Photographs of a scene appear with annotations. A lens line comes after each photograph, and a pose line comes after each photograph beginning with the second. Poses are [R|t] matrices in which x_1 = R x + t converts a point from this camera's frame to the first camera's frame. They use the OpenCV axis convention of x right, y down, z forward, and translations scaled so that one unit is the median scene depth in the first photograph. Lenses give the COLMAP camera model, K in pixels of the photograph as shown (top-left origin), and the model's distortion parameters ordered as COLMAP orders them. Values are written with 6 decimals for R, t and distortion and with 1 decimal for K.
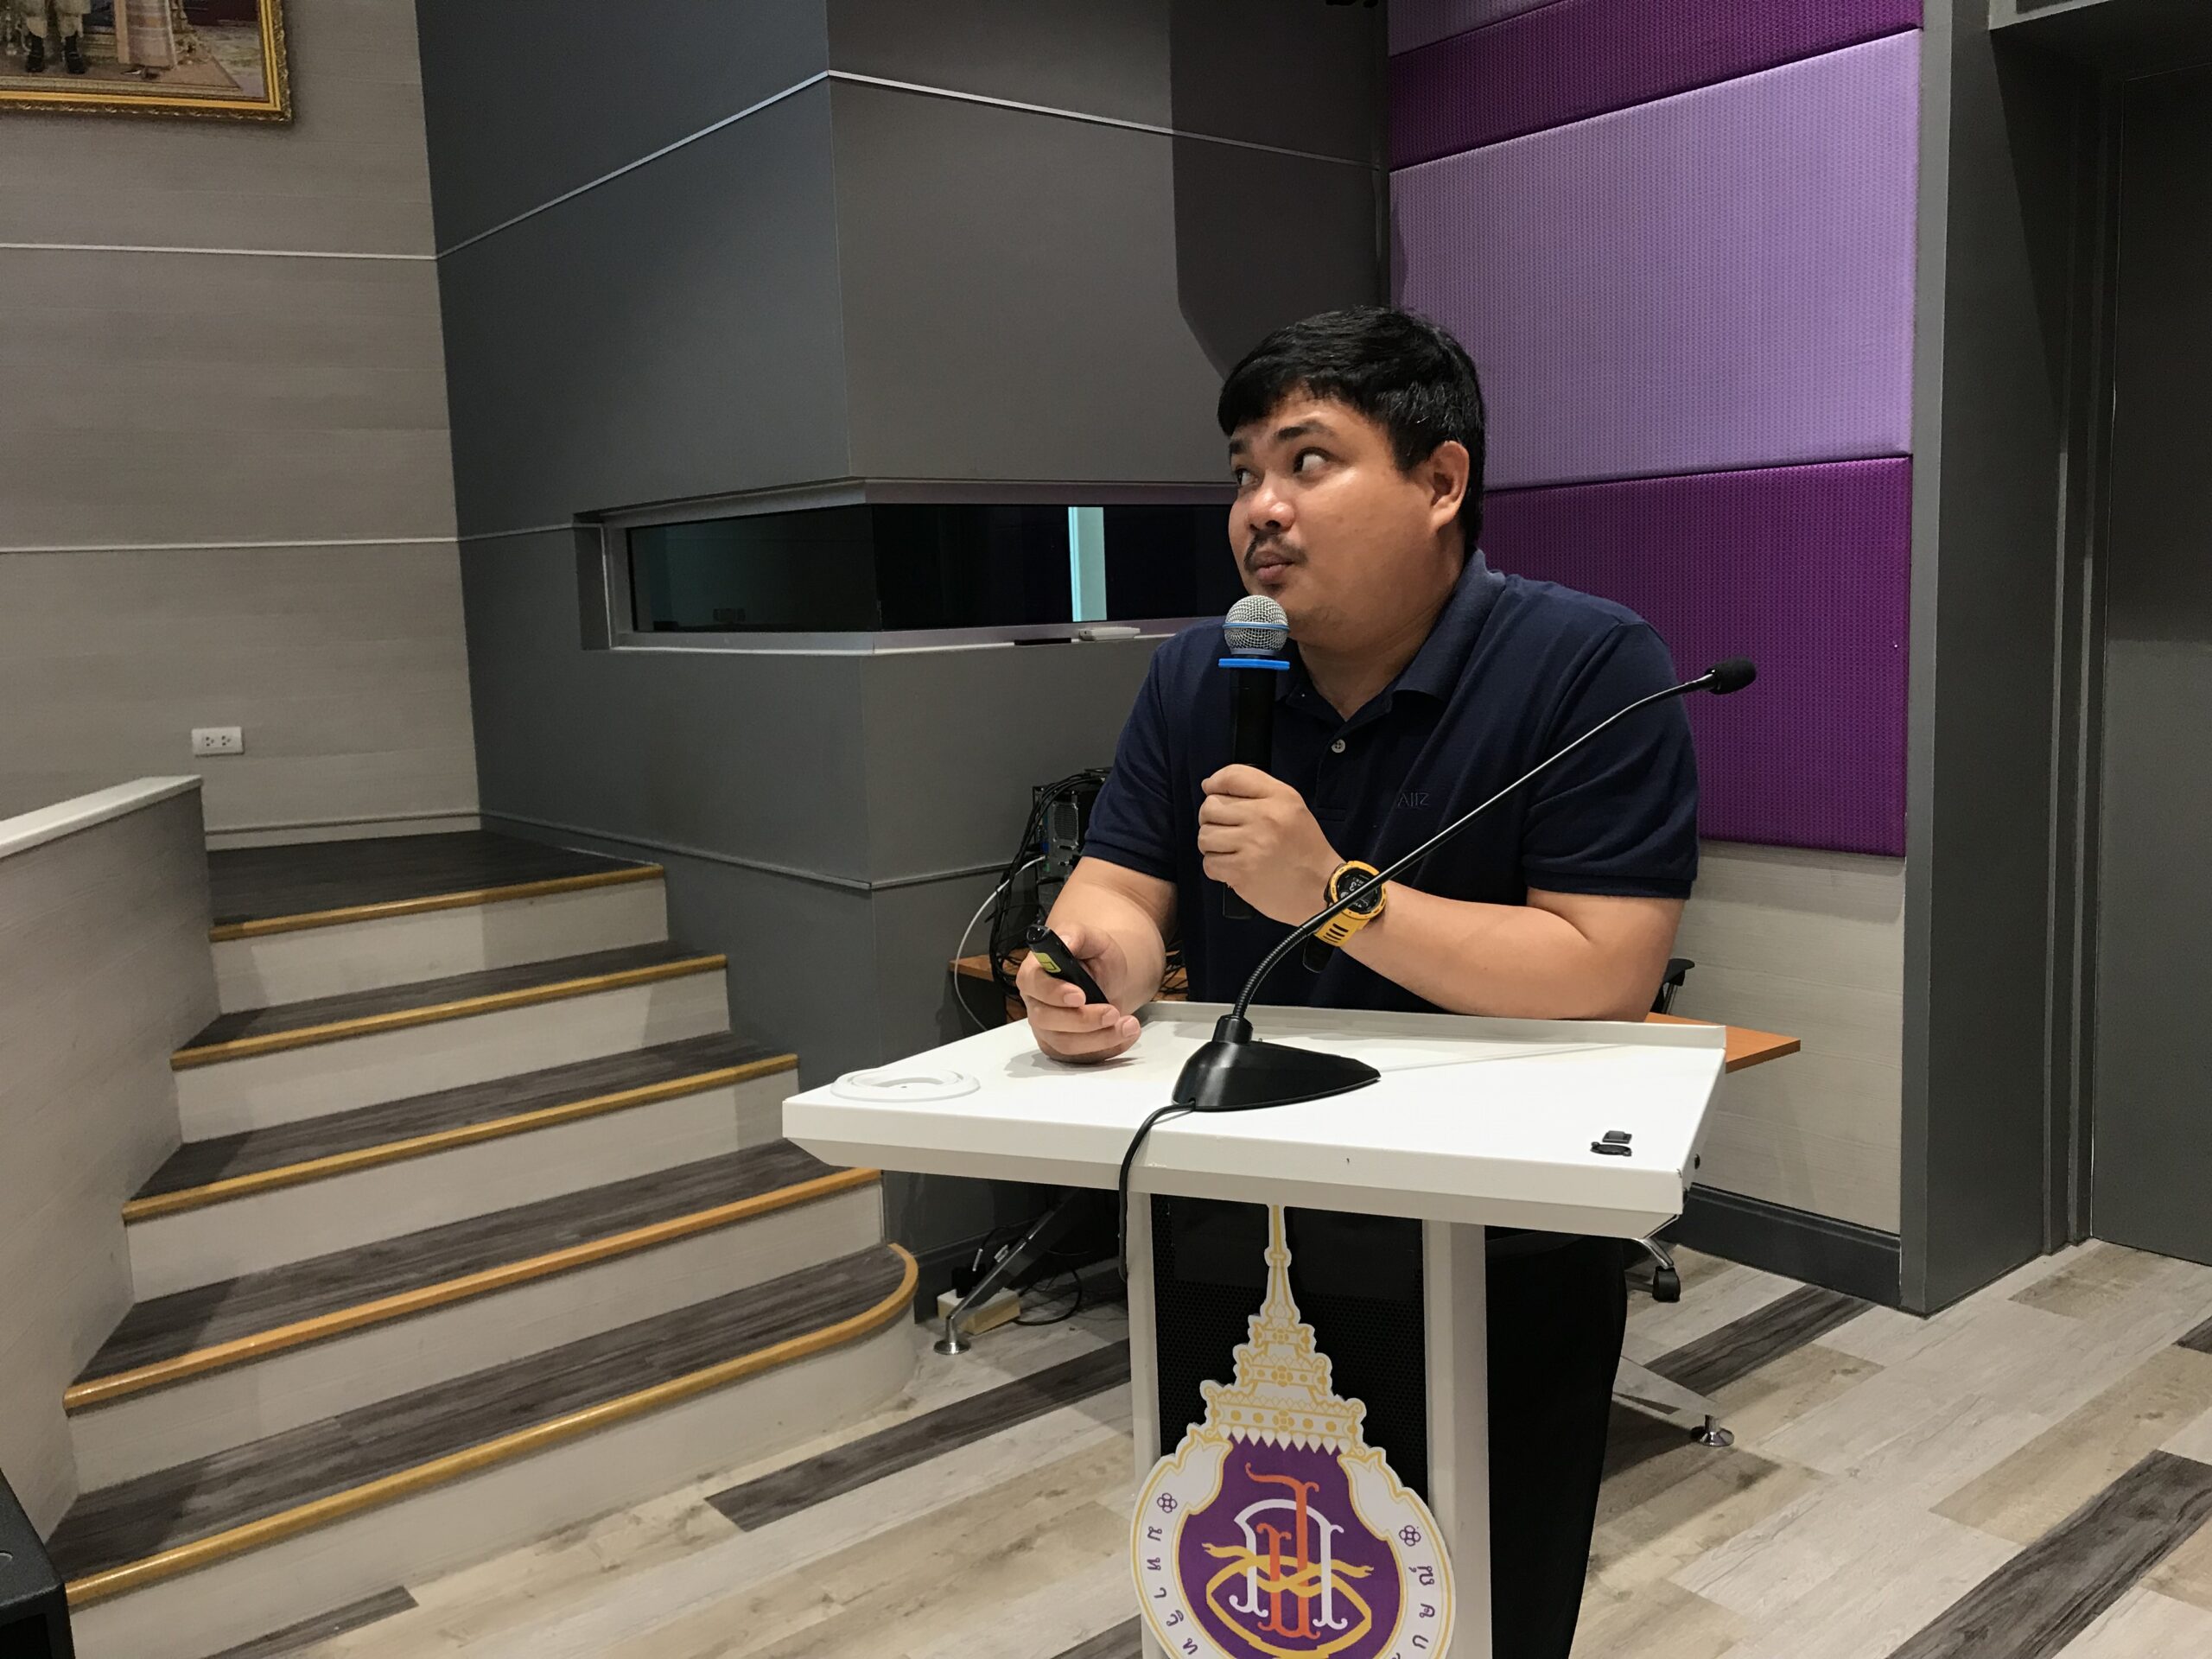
lens RADIAL K [[1793.4, 0, 1097.3], [0, 1793.4, 808.4], [0, 0, 1]] dist [0.049384, -0.043483]
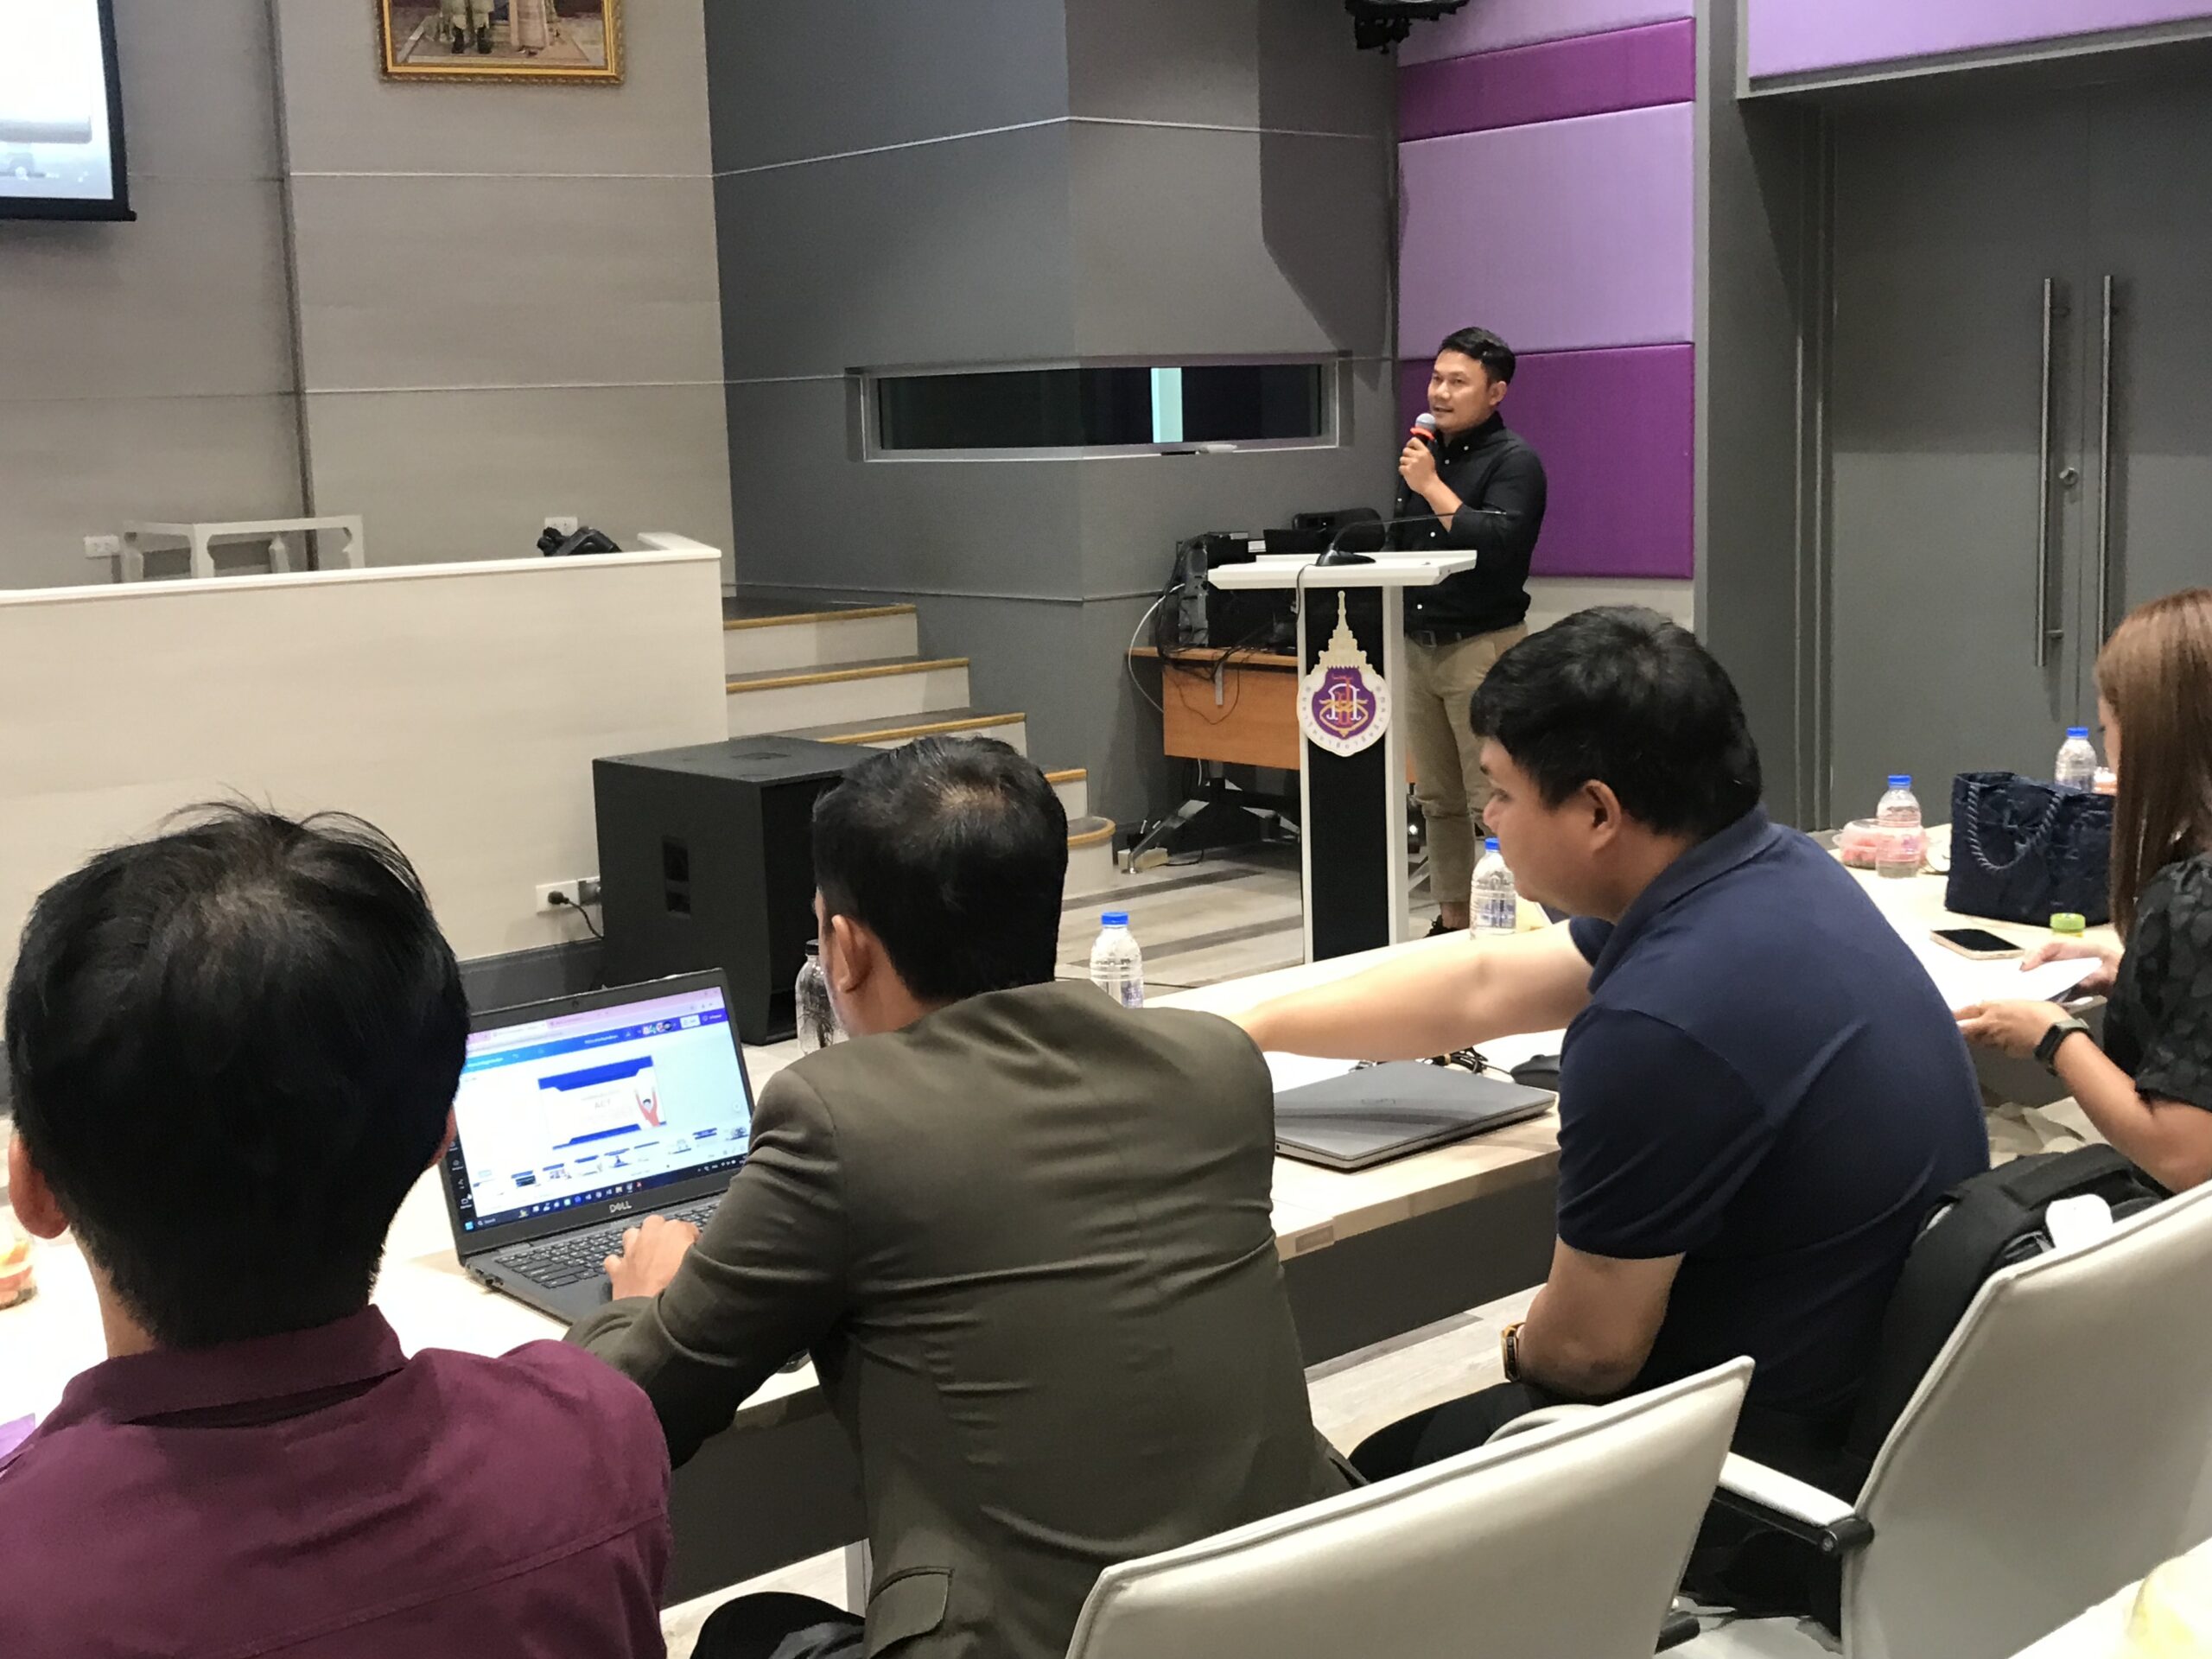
lens RADIAL K [[2621.6, 0, 1083.5], [0, 2621.6, 826.6], [0, 0, 1]] dist [0.063077, 0.000000]
pose [[0.999667, 0.000122, 0.025788, -0.189866], [-0.000955, 0.999478, 0.032288, 0.178325], [-0.025771, -0.032301, 0.999146, -1.459022]]
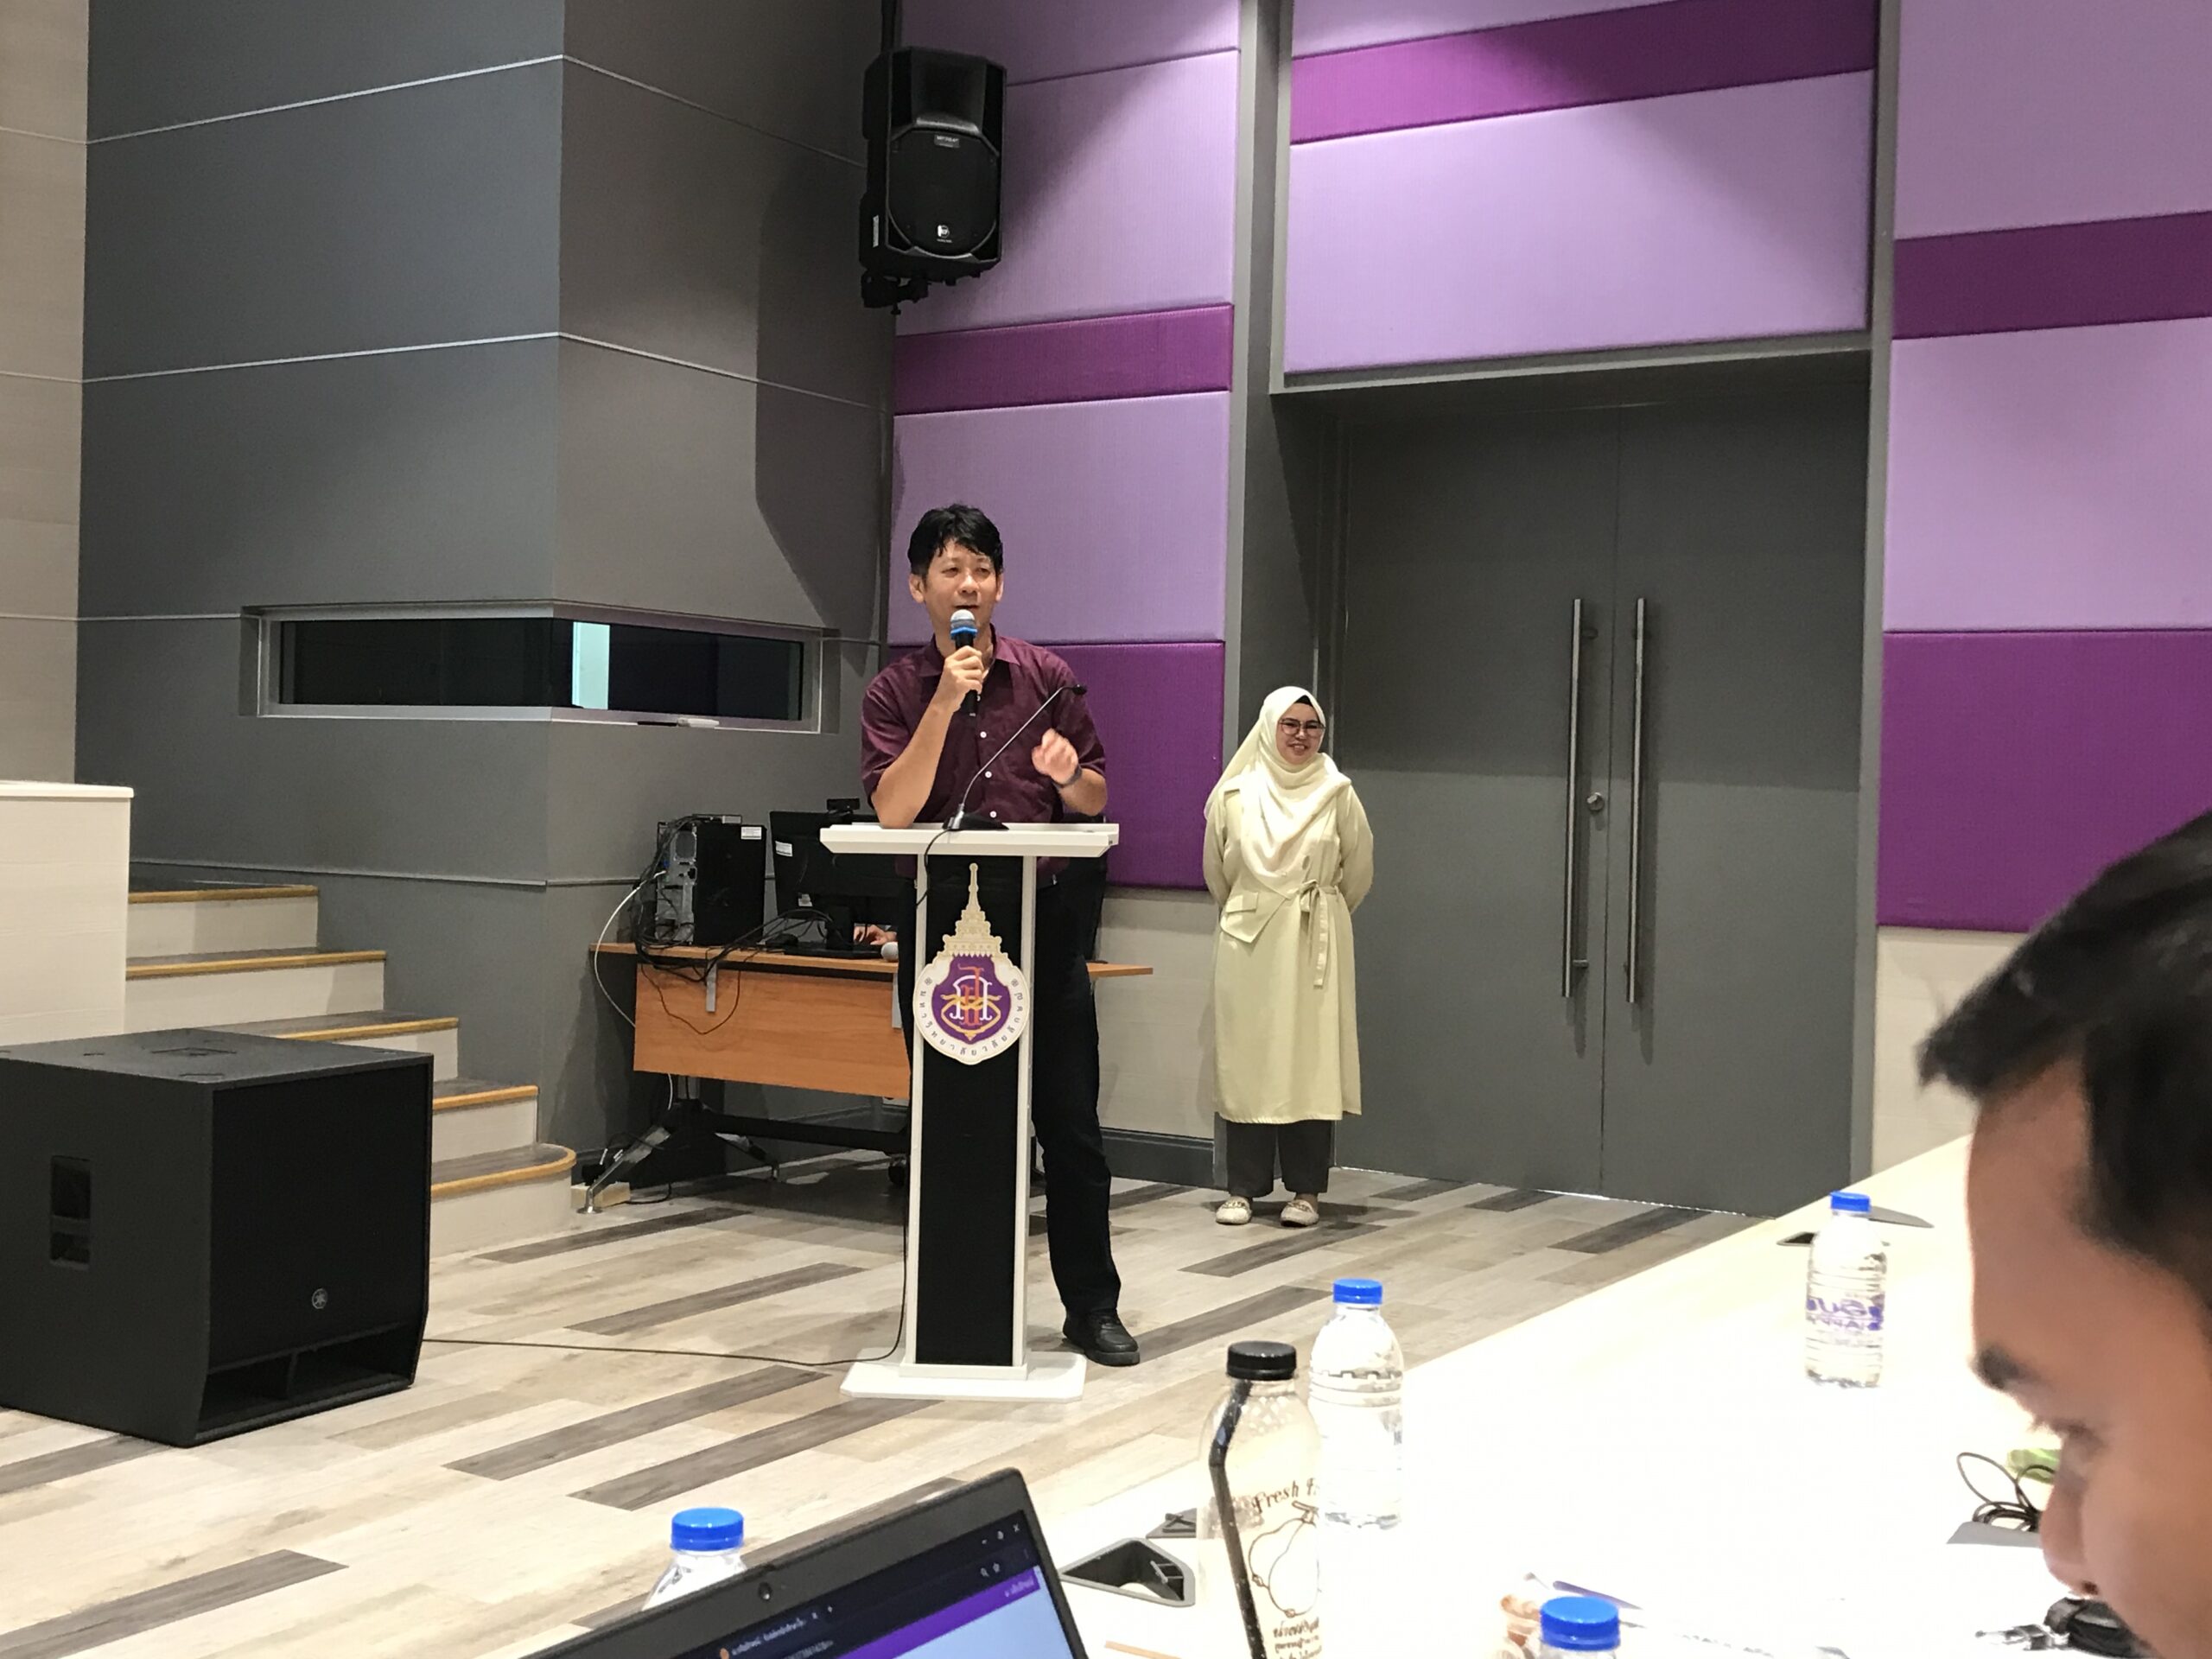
lens RADIAL K [[2503.5, 0, 1071.1], [0, 2503.5, 806.5], [0, 0, 1]] dist [0.042417, 0.000000]
pose [[0.947371, 0.056293, 0.315149, -0.363067], [-0.020194, 0.992966, -0.116661, 0.207318], [-0.319500, 0.104157, 0.941845, -1.009073]]
